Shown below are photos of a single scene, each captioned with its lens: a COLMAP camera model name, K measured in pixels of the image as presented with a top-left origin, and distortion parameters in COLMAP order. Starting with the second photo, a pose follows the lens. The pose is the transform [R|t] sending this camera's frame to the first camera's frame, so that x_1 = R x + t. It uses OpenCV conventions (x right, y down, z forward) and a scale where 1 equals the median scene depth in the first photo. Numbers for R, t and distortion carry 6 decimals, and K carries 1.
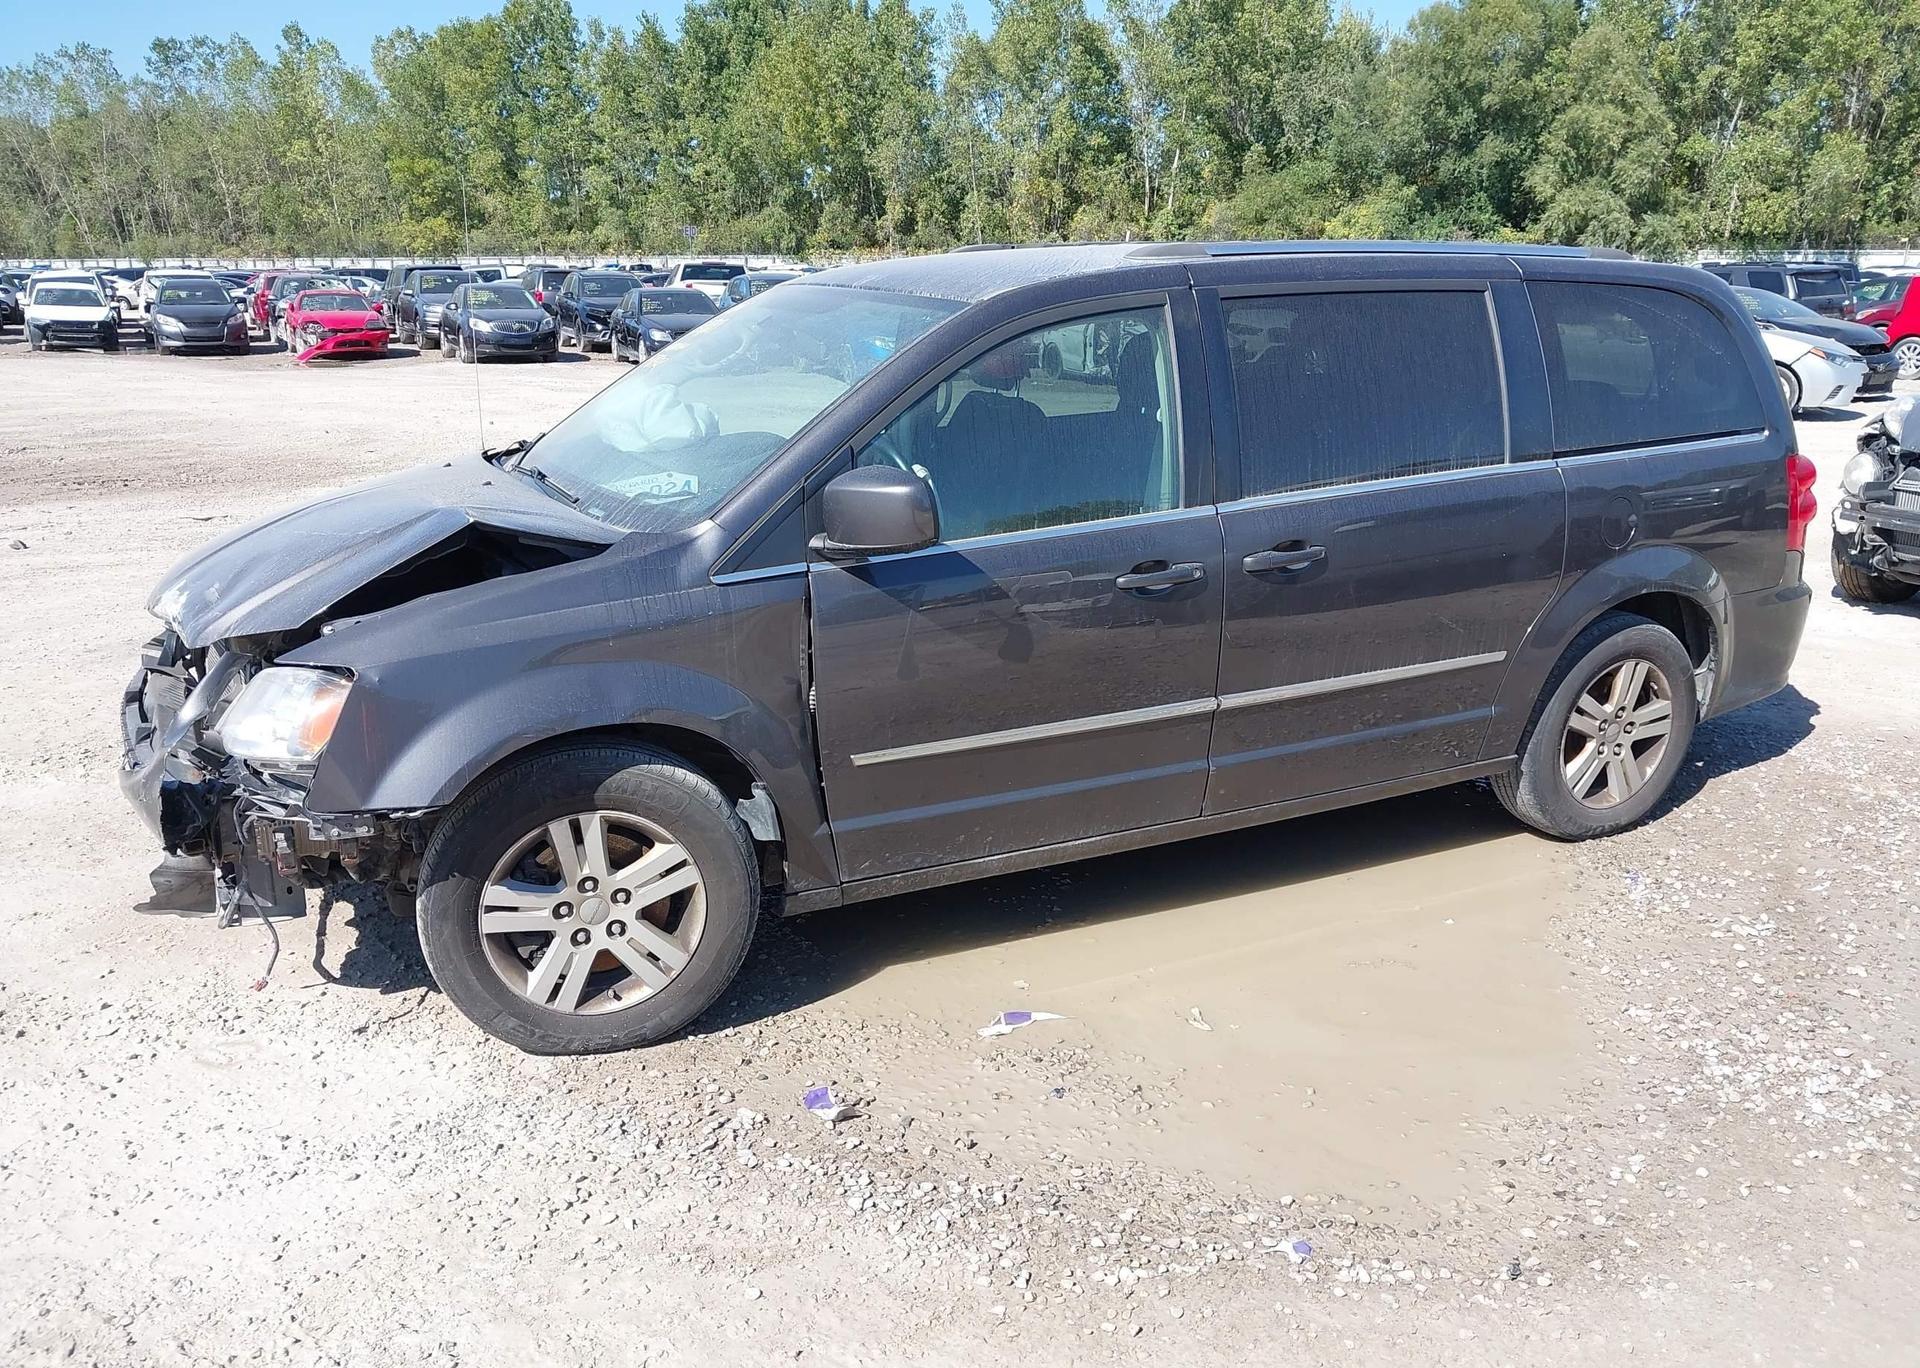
lens RADIAL K [[1530.2, 0, 965.4], [0, 1530.2, 690.7], [0, 0, 1]] dist [-0.000039, -0.001219]
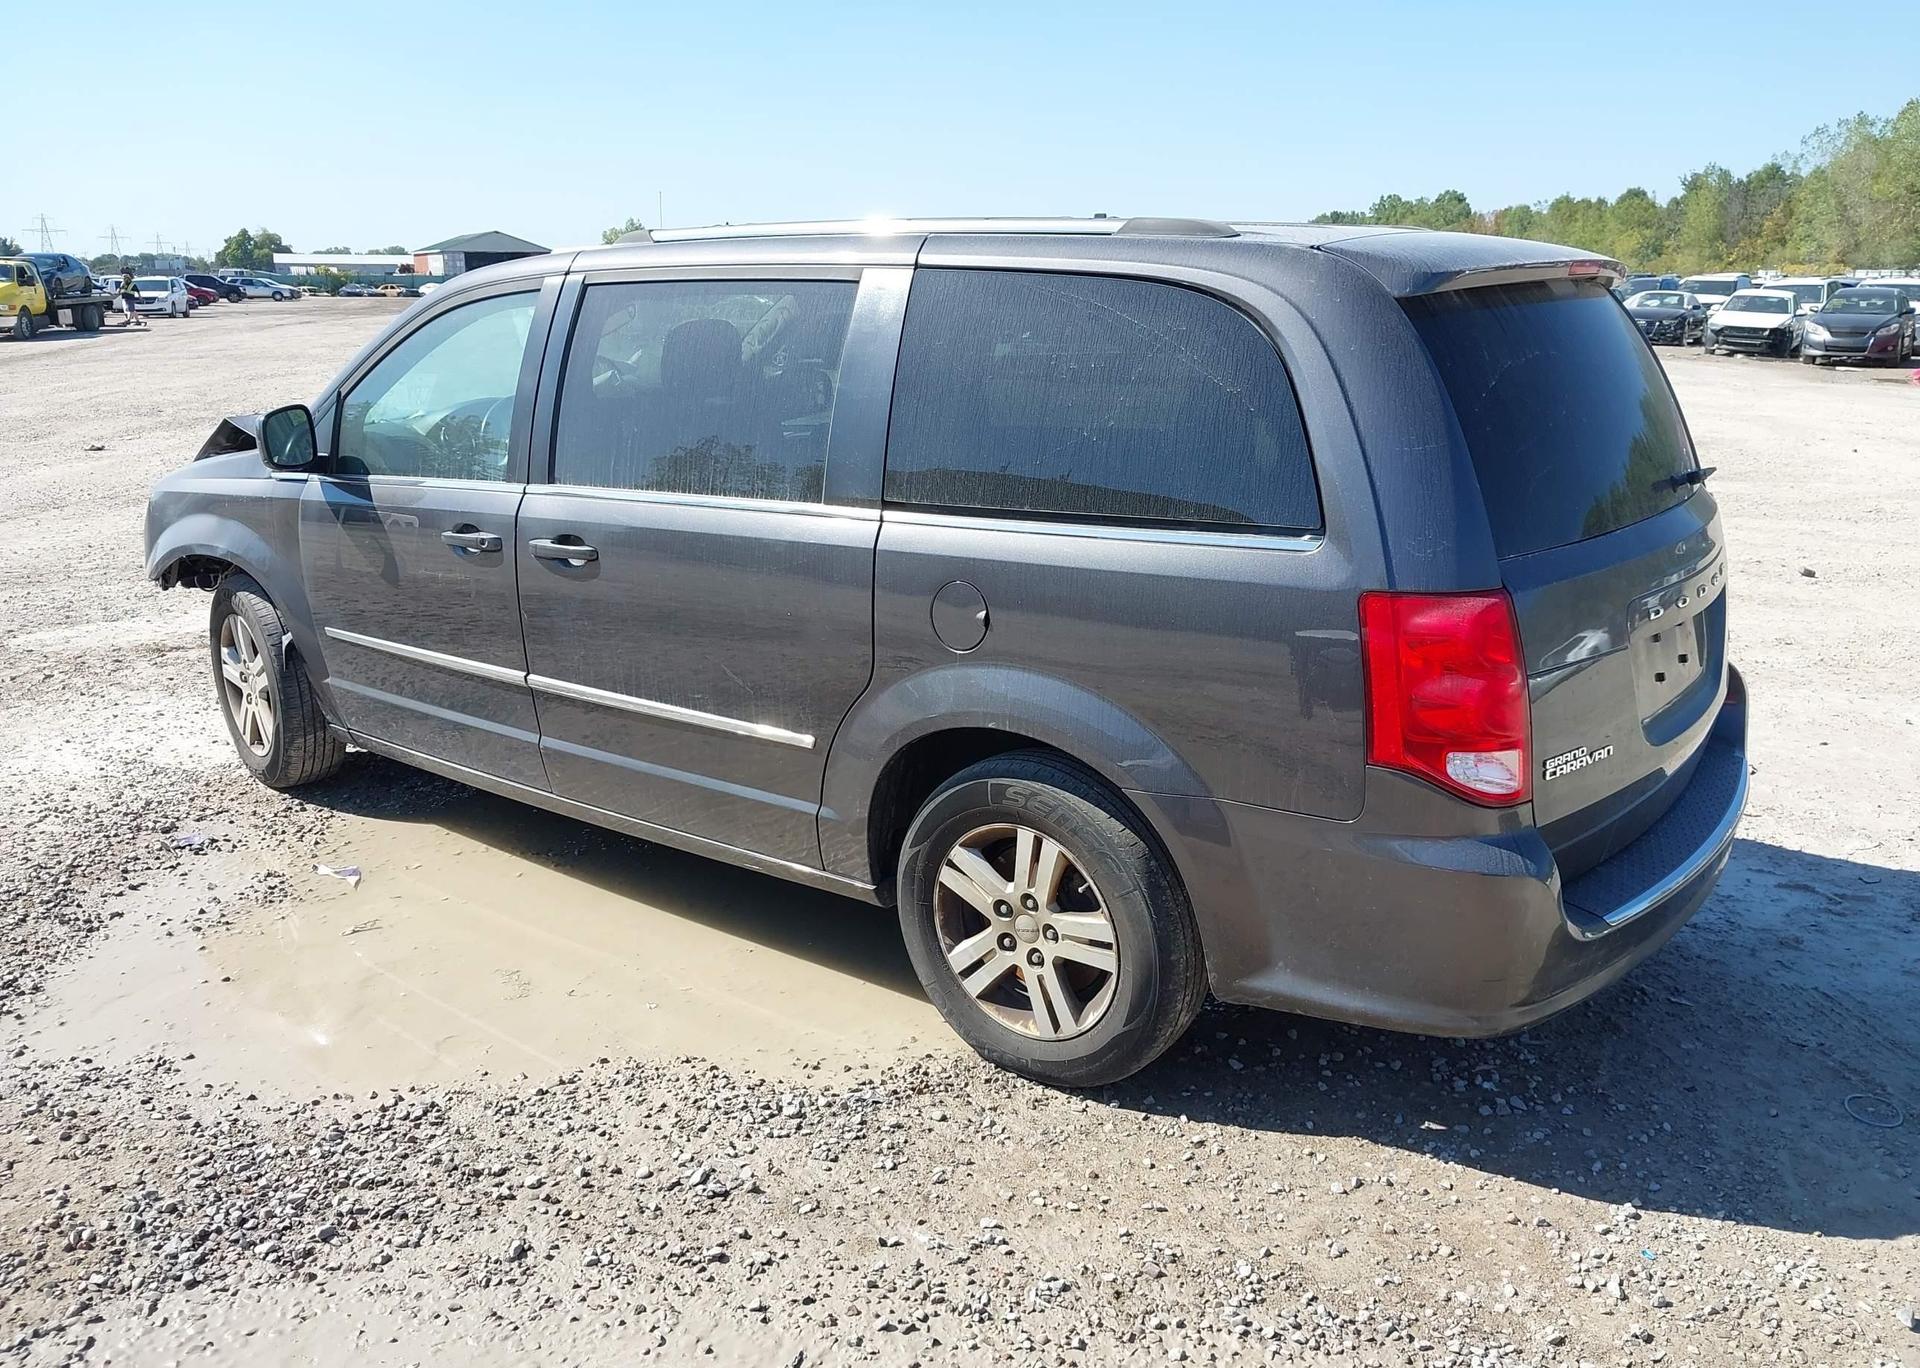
lens RADIAL K [[1530.2, 0, 956.6], [0, 1530.2, 673.9], [0, 0, 1]] dist [-0.000039, -0.001219]
pose [[0.432461, 0.226287, -0.872795, 1.004741], [-0.241103, 0.961768, 0.129891, -0.167091], [0.868819, 0.154260, 0.470486, 0.650411]]
